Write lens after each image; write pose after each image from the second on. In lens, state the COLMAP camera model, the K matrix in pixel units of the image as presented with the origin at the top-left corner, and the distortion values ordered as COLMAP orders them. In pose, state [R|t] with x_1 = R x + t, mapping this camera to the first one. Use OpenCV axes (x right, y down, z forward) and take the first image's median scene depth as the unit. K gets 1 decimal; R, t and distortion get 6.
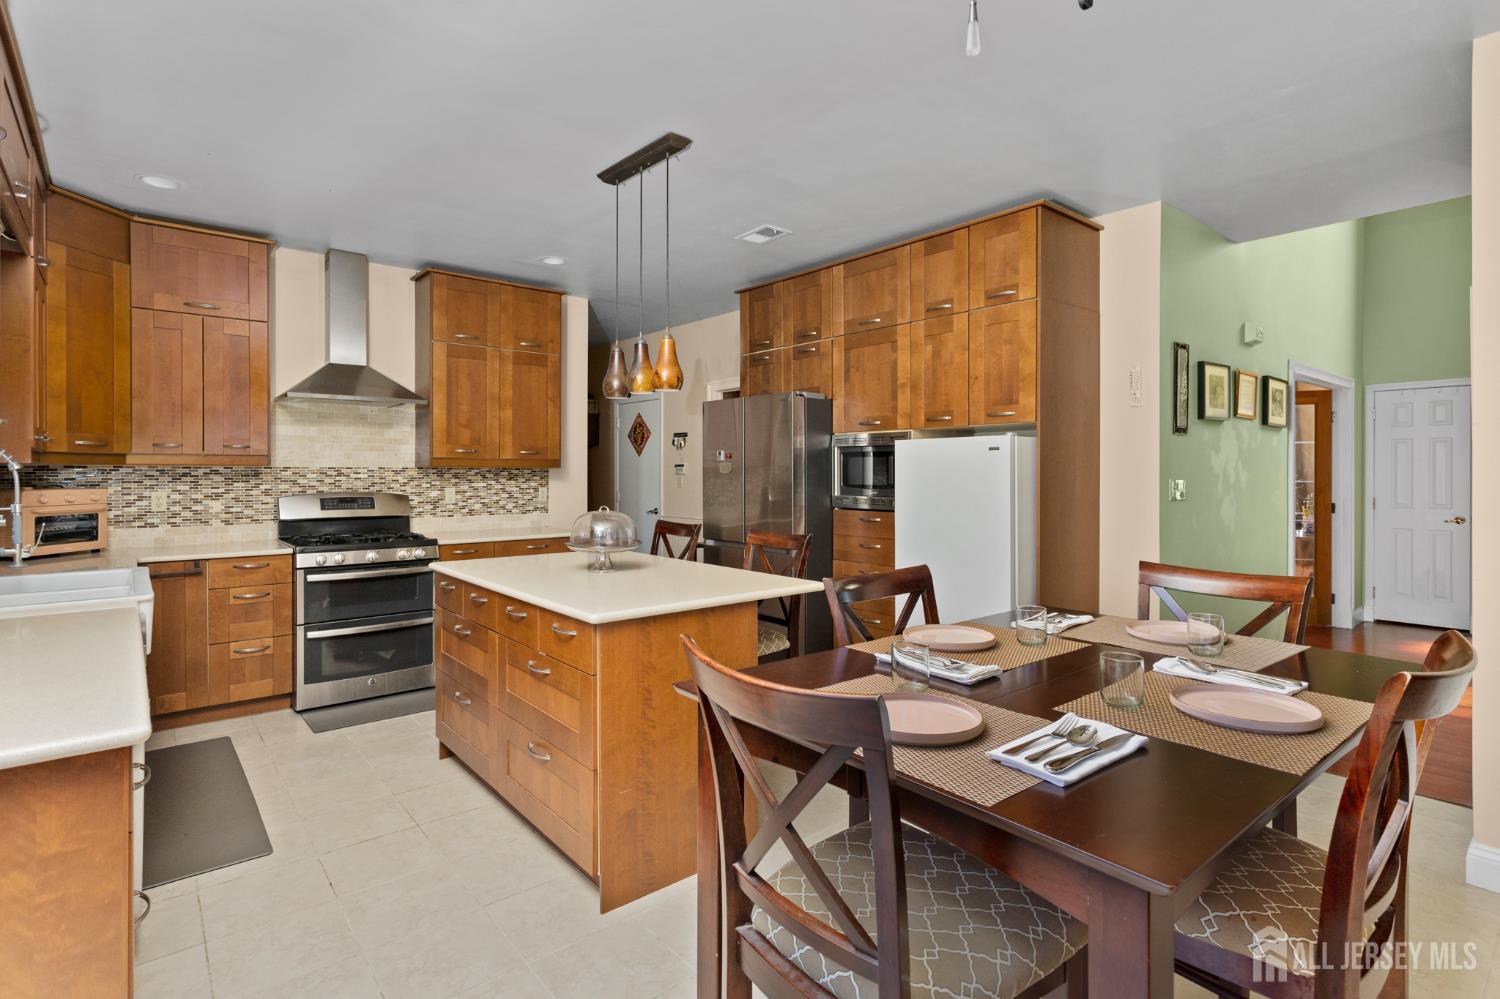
lens RADIAL K [[743.4, 0, 716.8], [0, 743.4, 464.8], [0, 0, 1]] dist [0.019617, 0.000348]
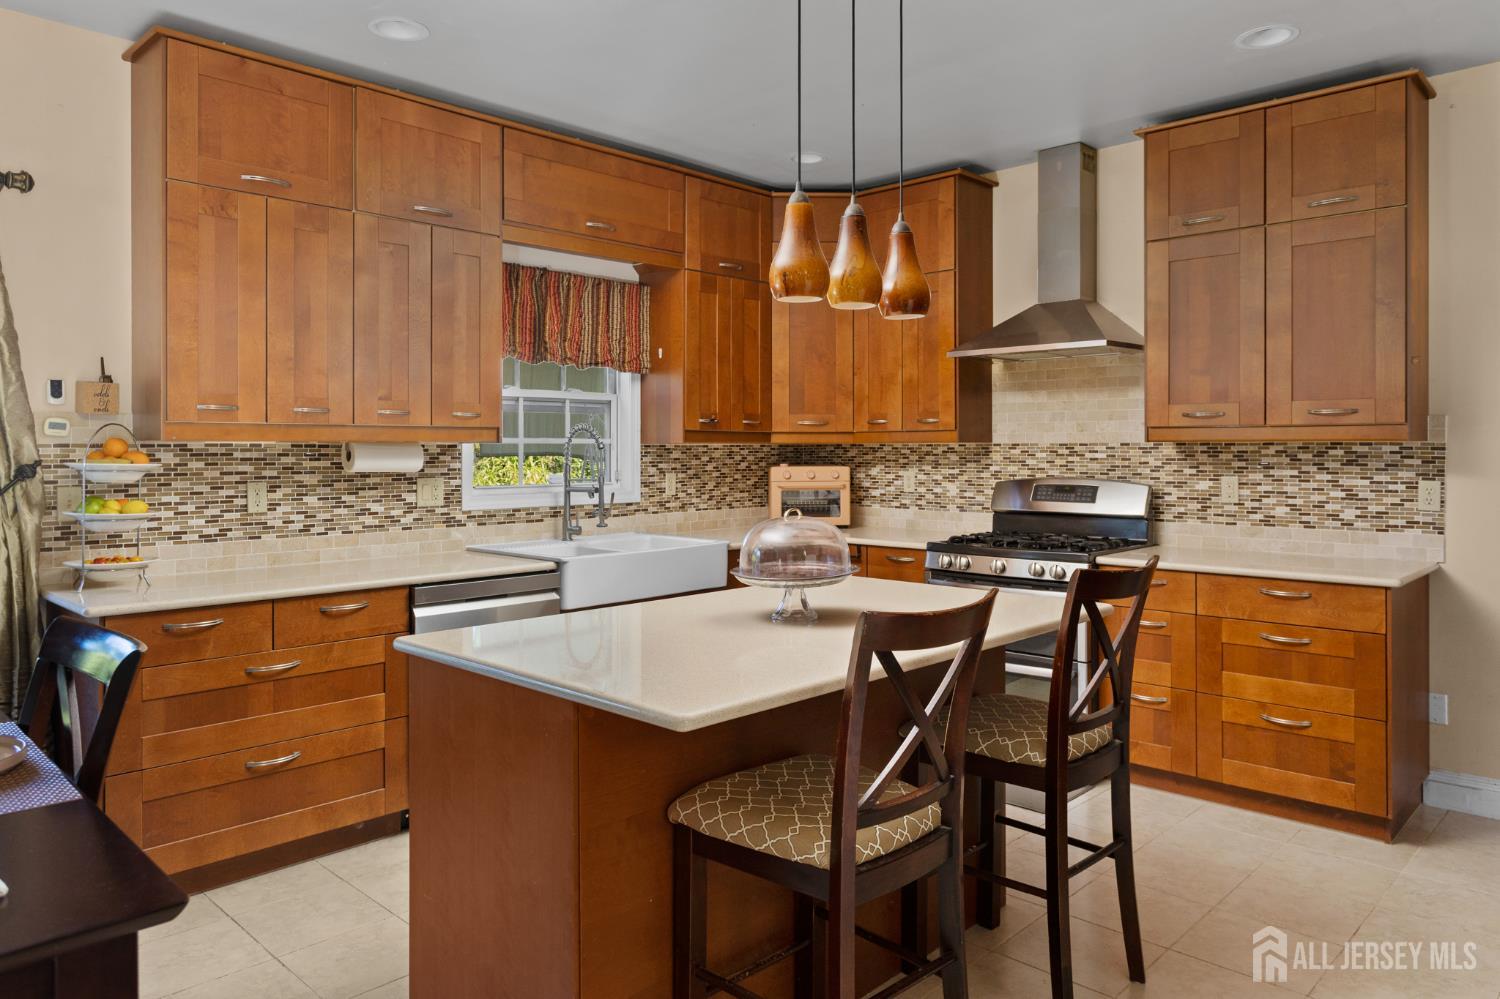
lens RADIAL K [[992.5, 0, 749.4], [0, 992.5, 454.0], [0, 0, 1]] dist [-0.003713, -0.000444]
pose [[0.132288, 0.004046, -0.991203, 0.435240], [0.011745, 0.999915, 0.005649, 0.004719], [0.991142, -0.012389, 0.132229, 0.597955]]
